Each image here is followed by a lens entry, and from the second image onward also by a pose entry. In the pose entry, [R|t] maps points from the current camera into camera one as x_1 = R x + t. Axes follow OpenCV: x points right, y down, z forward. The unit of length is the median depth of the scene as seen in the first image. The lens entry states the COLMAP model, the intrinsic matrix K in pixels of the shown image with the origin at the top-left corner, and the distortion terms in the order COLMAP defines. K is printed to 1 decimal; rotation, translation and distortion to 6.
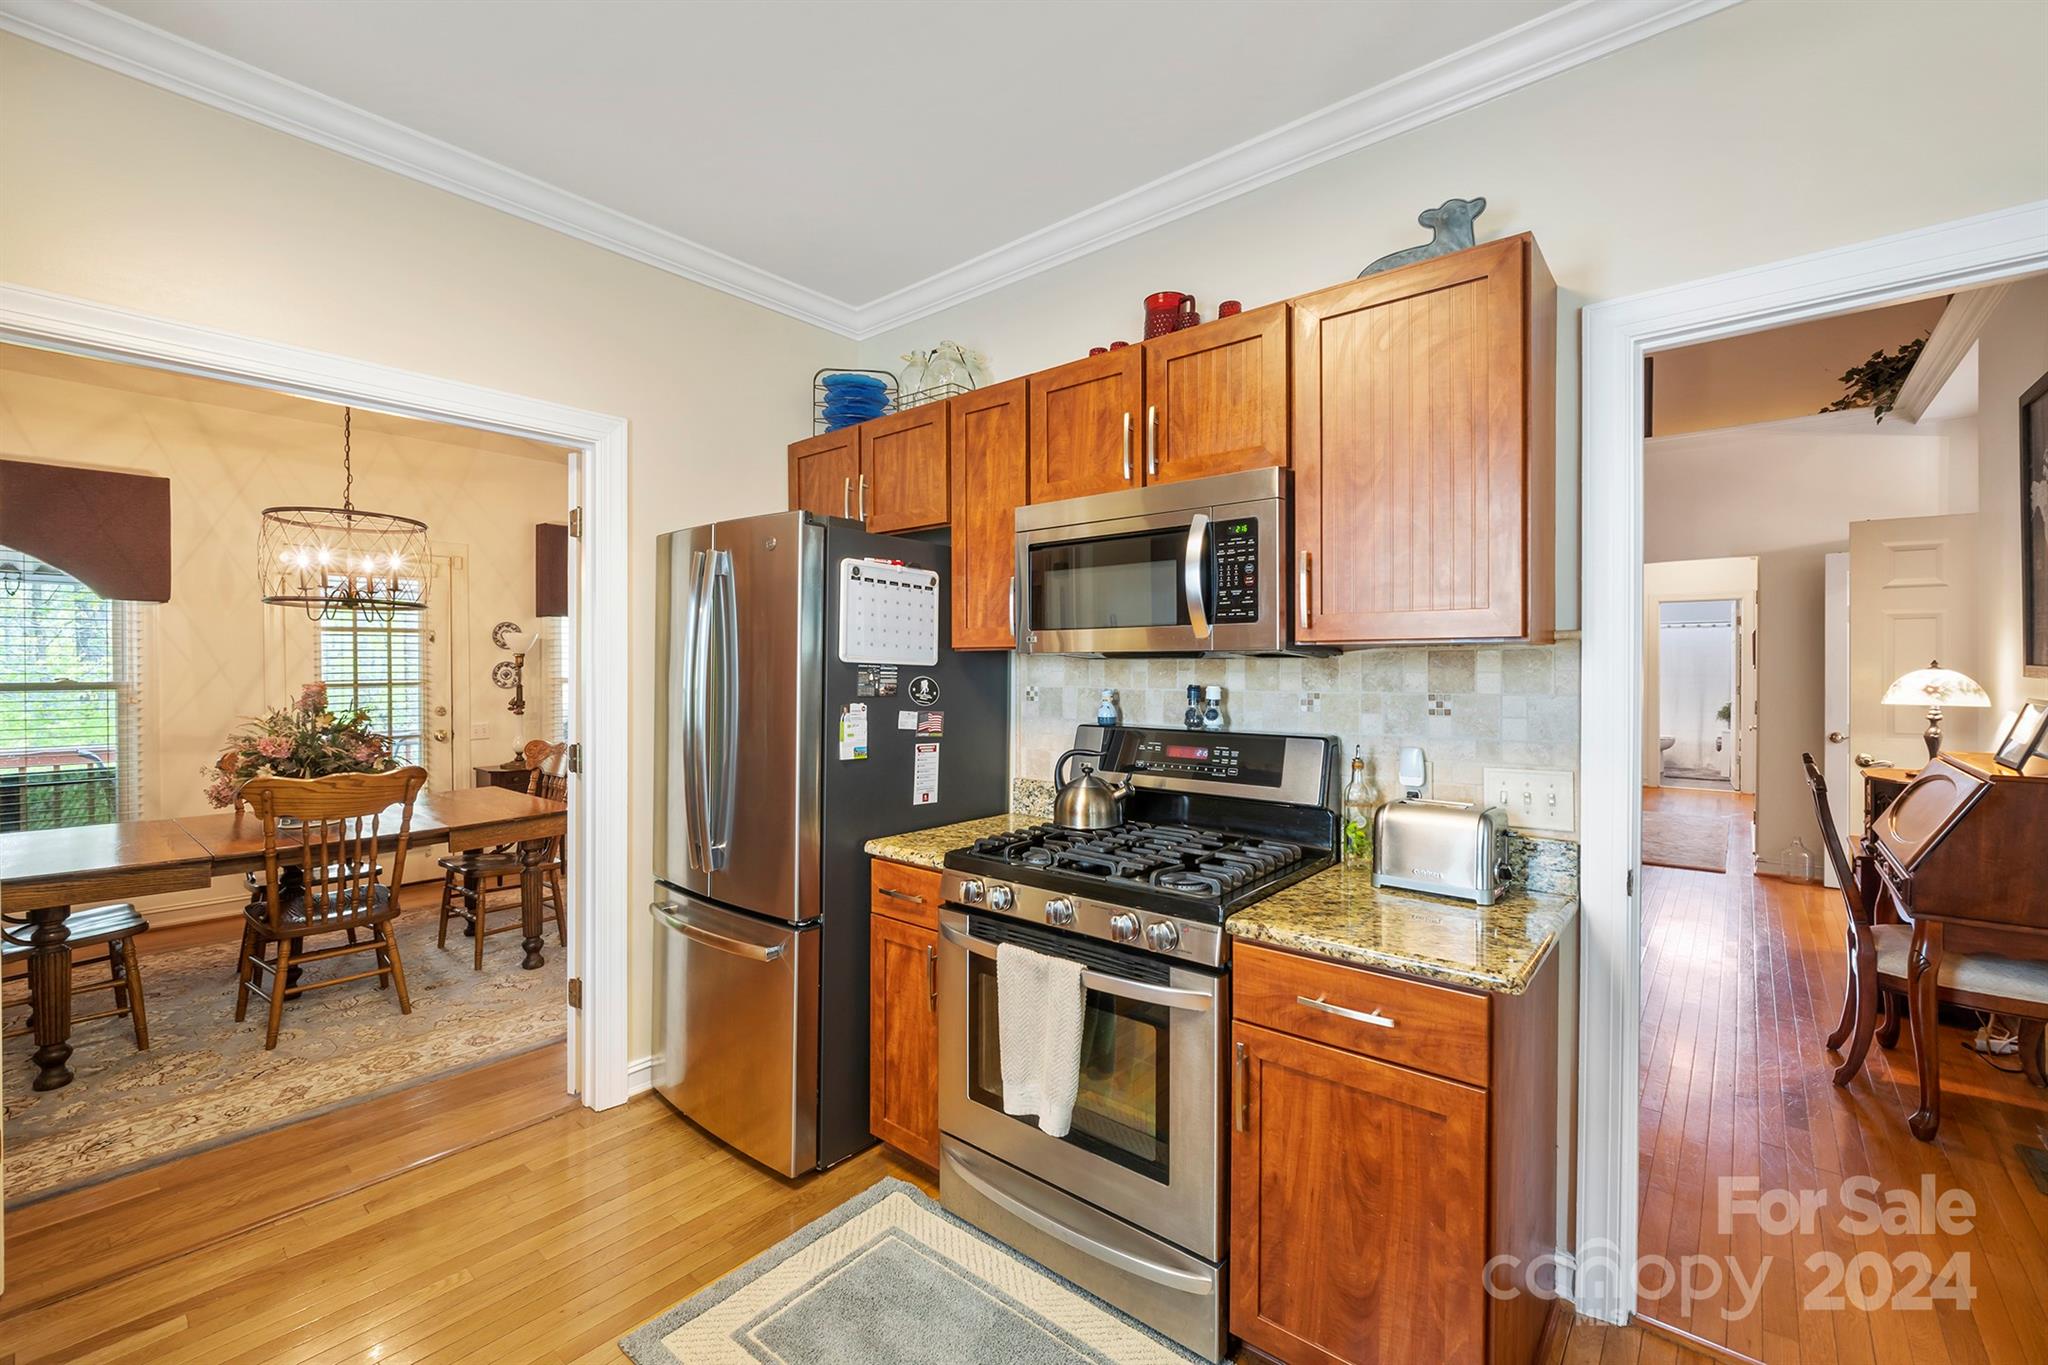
lens RADIAL K [[854.7, 0, 1021.9], [0, 854.7, 673.7], [0, 0, 1]] dist [-0.007062, -0.000113]
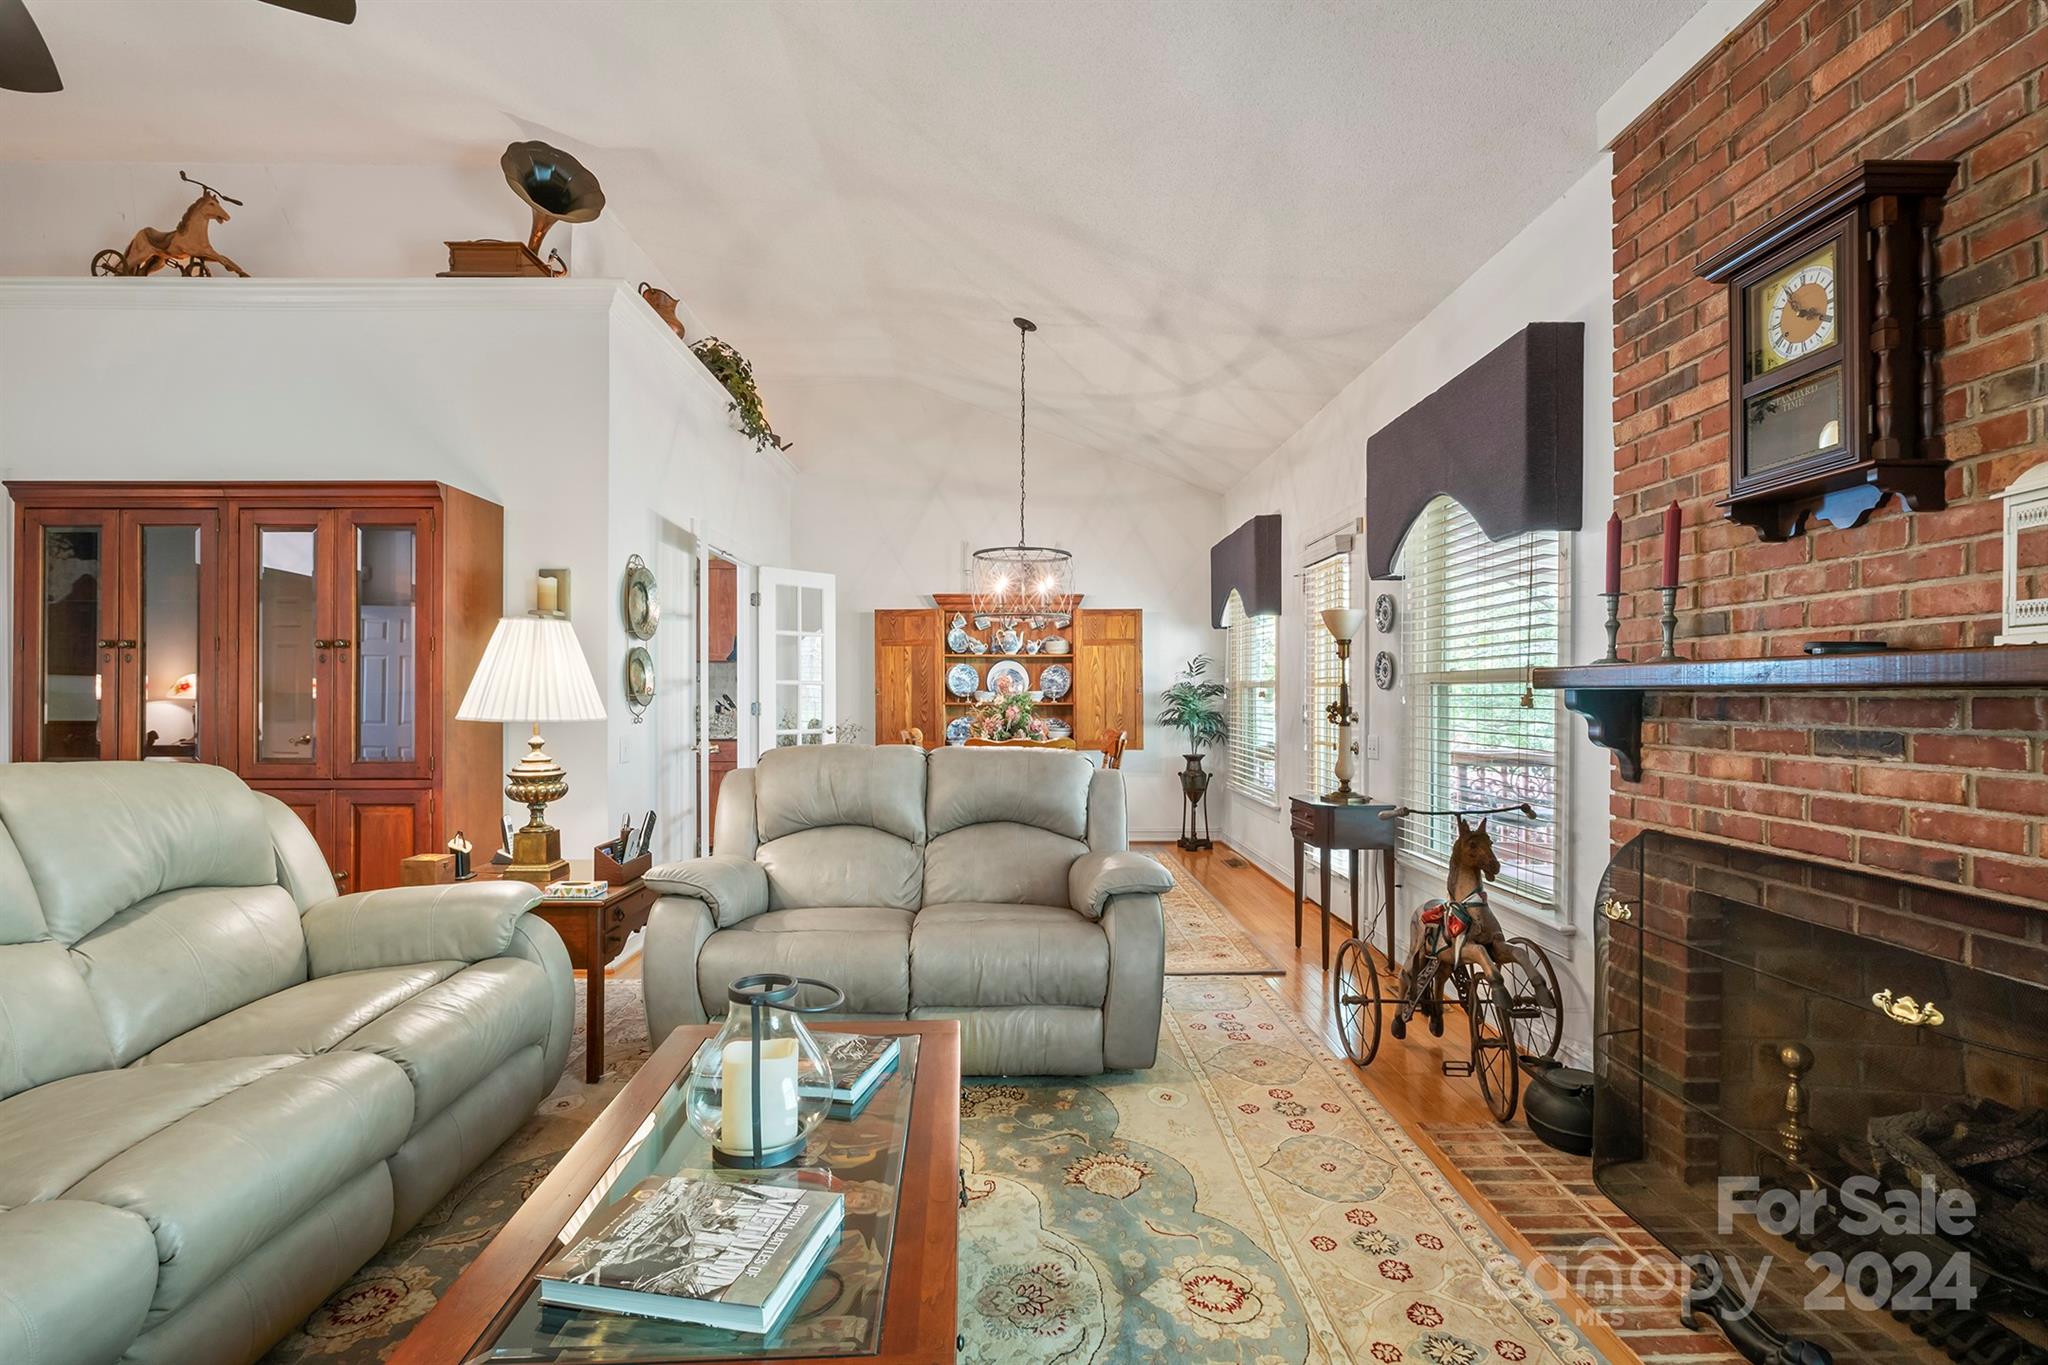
lens RADIAL K [[936.2, 0, 1019.2], [0, 936.2, 696.5], [0, 0, 1]] dist [-0.001134, -0.000070]
pose [[-0.753732, 0.000775, -0.657181, 0.206687], [-0.008669, 0.999901, 0.011121, 0.029951], [0.657125, 0.014080, -0.753650, 2.426646]]
